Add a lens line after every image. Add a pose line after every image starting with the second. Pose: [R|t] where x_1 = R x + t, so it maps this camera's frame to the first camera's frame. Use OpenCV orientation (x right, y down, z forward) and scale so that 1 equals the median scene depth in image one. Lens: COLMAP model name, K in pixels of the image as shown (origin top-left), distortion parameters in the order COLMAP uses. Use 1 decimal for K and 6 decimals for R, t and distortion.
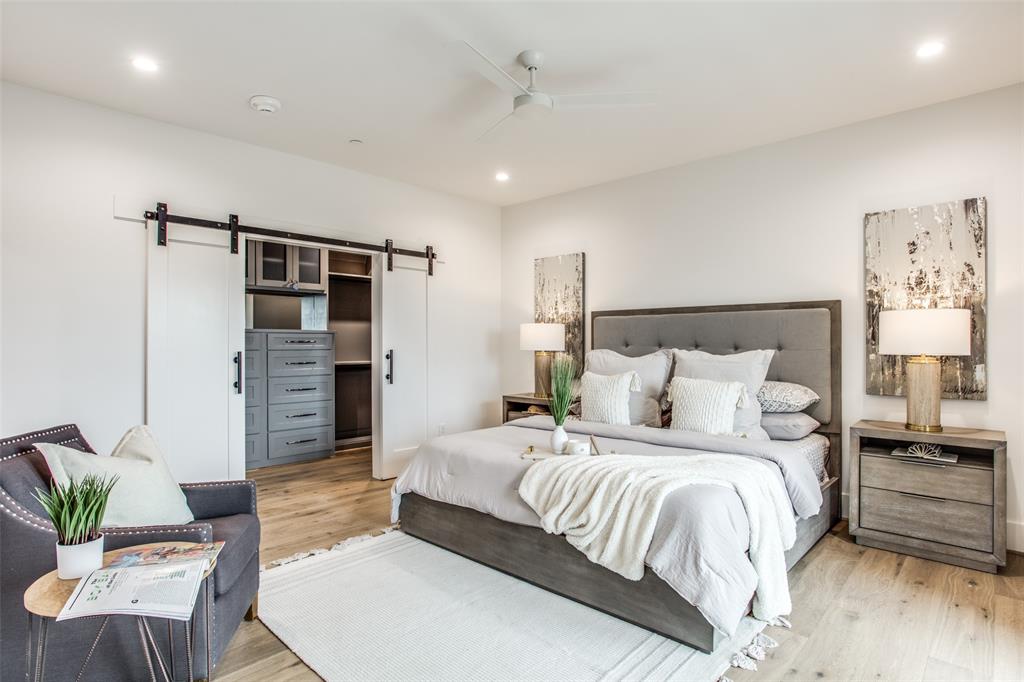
lens RADIAL K [[547.4, 0, 512.0], [0, 547.4, 341.0], [0, 0, 1]] dist [-0.008821, 0.001116]
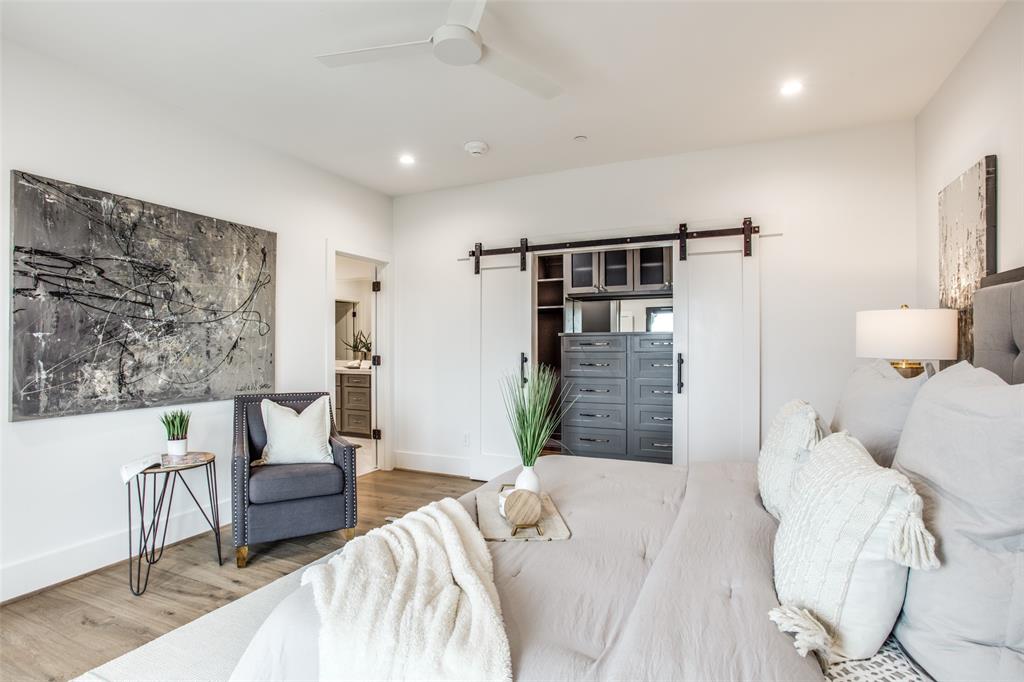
lens RADIAL K [[547.4, 0, 512.0], [0, 547.4, 341.0], [0, 0, 1]] dist [-0.008821, 0.001116]
pose [[0.304048, -0.011894, -0.952583, 0.532602], [0.001633, 0.999927, -0.011964, 0.007442], [0.952655, 0.002083, 0.304045, 0.513532]]
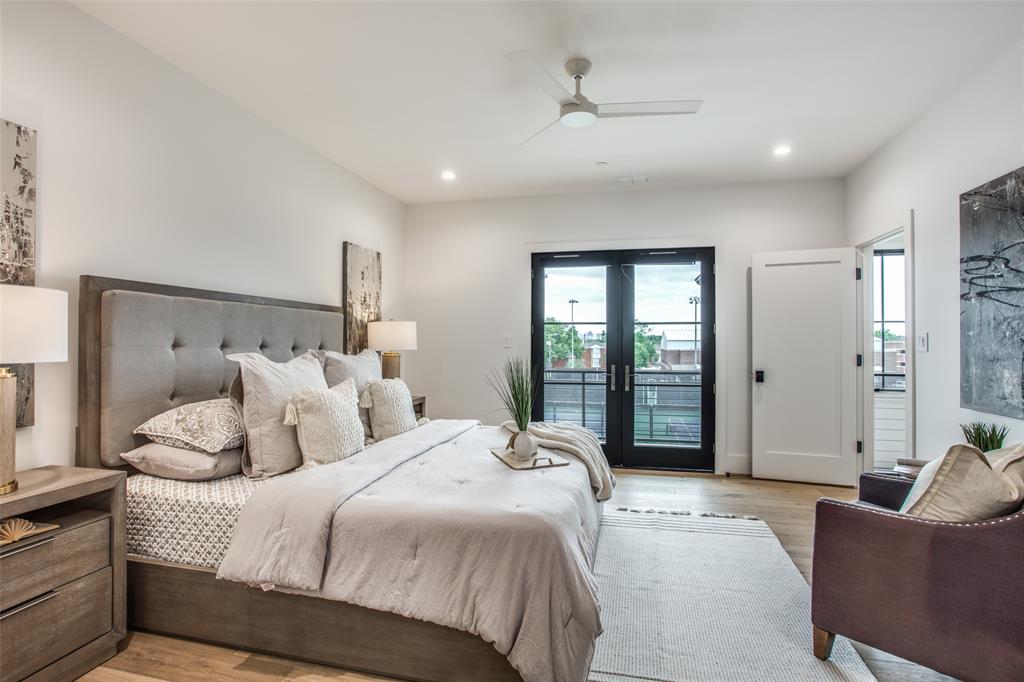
lens RADIAL K [[498.3, 0, 522.1], [0, 498.3, 337.1], [0, 0, 1]] dist [-0.001834, 0.000799]
pose [[-0.502616, 0.011894, 0.864428, -0.442147], [0.001090, 0.999913, -0.013124, 0.004229], [-0.864509, -0.005654, -0.502586, 0.975295]]
